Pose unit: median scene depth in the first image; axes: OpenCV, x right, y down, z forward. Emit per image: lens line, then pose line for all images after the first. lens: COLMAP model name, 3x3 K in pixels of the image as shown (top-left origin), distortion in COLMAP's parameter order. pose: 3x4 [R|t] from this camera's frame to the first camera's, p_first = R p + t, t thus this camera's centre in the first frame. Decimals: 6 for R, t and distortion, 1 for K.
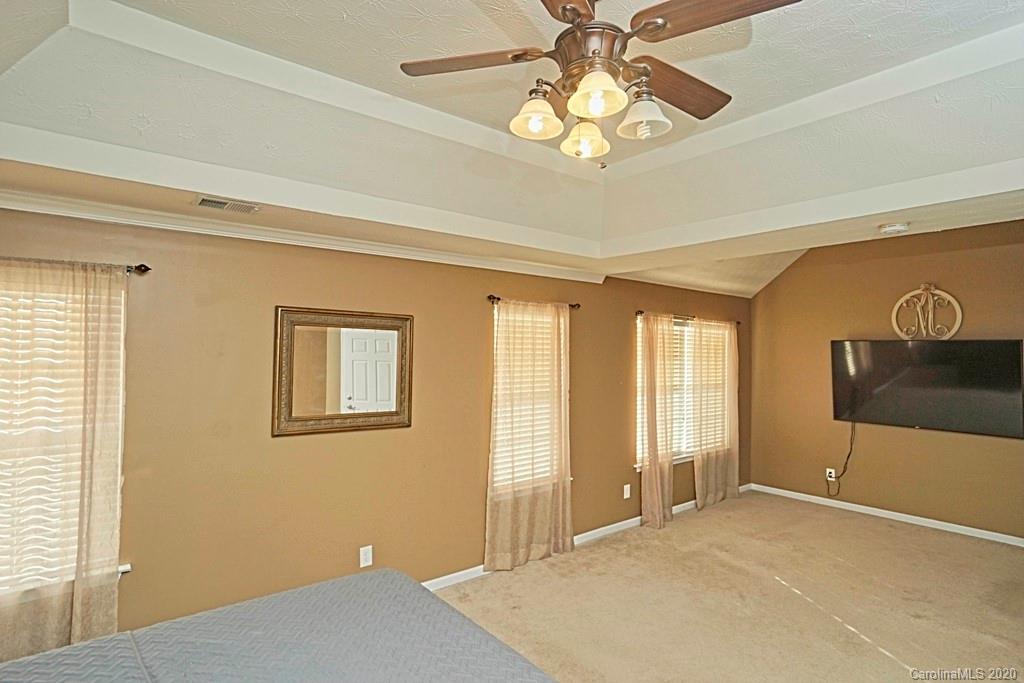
lens RADIAL K [[535.2, 0, 516.0], [0, 535.2, 338.5], [0, 0, 1]] dist [-0.026814, 0.002139]
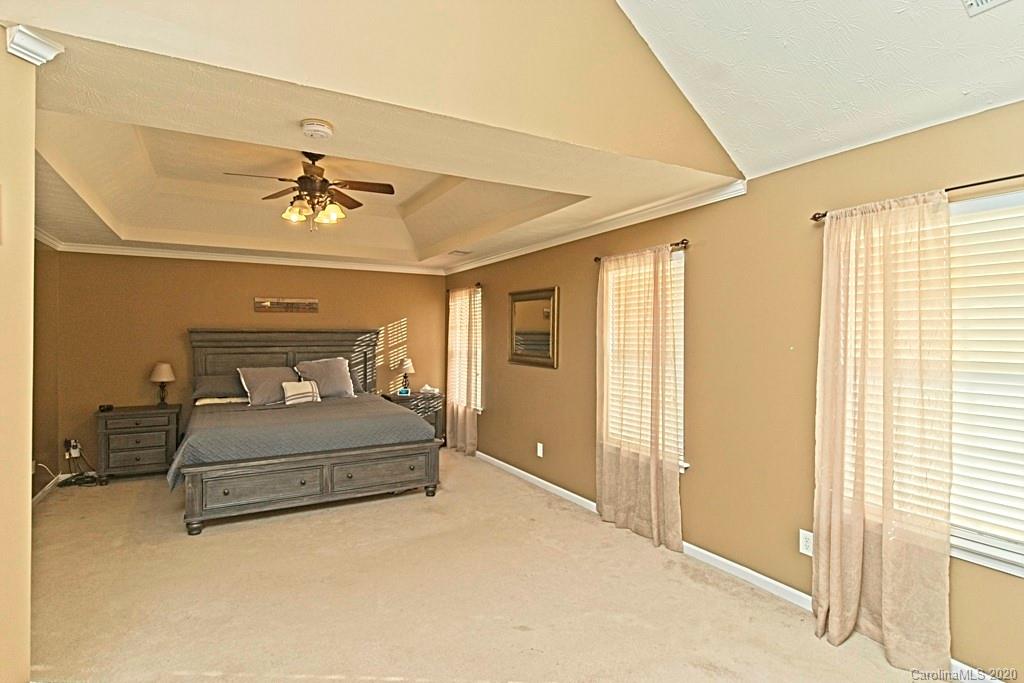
lens RADIAL K [[535.2, 0, 516.0], [0, 535.2, 338.5], [0, 0, 1]] dist [-0.026814, 0.002139]
pose [[-0.188329, -0.002331, -0.982103, 1.144775], [0.028993, 0.999548, -0.007932, 0.094651], [0.981678, -0.029968, -0.188177, 1.141540]]
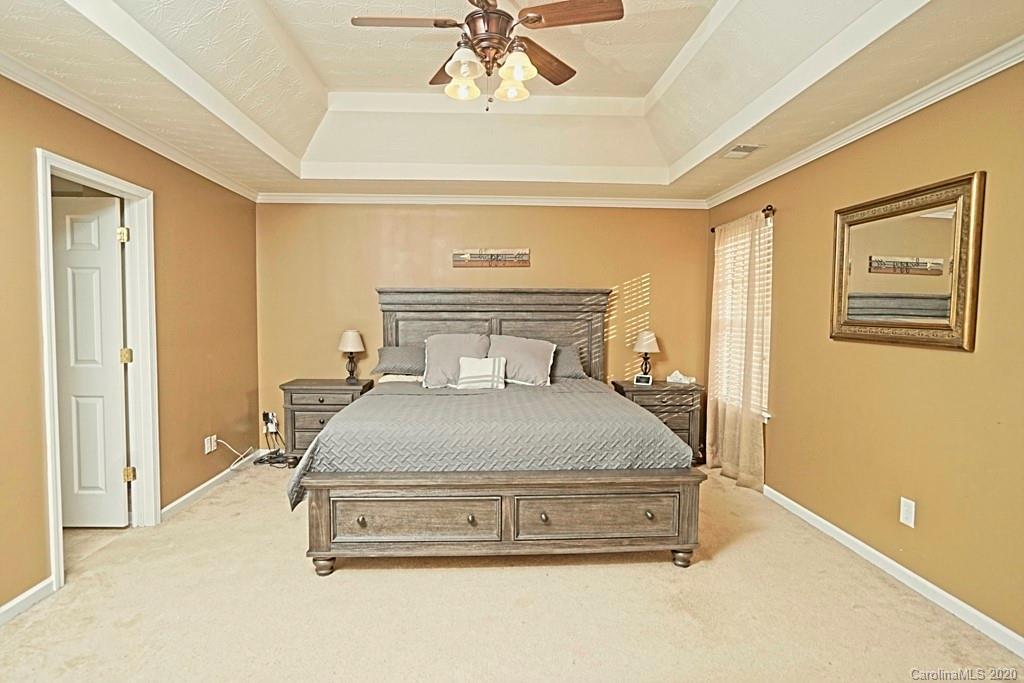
lens RADIAL K [[535.2, 0, 516.0], [0, 535.2, 338.5], [0, 0, 1]] dist [-0.026814, 0.002139]
pose [[-0.599099, 0.020093, -0.800423, 0.602839], [0.012488, 0.999798, 0.015751, 0.131745], [0.800578, -0.000559, -0.599229, 0.929140]]
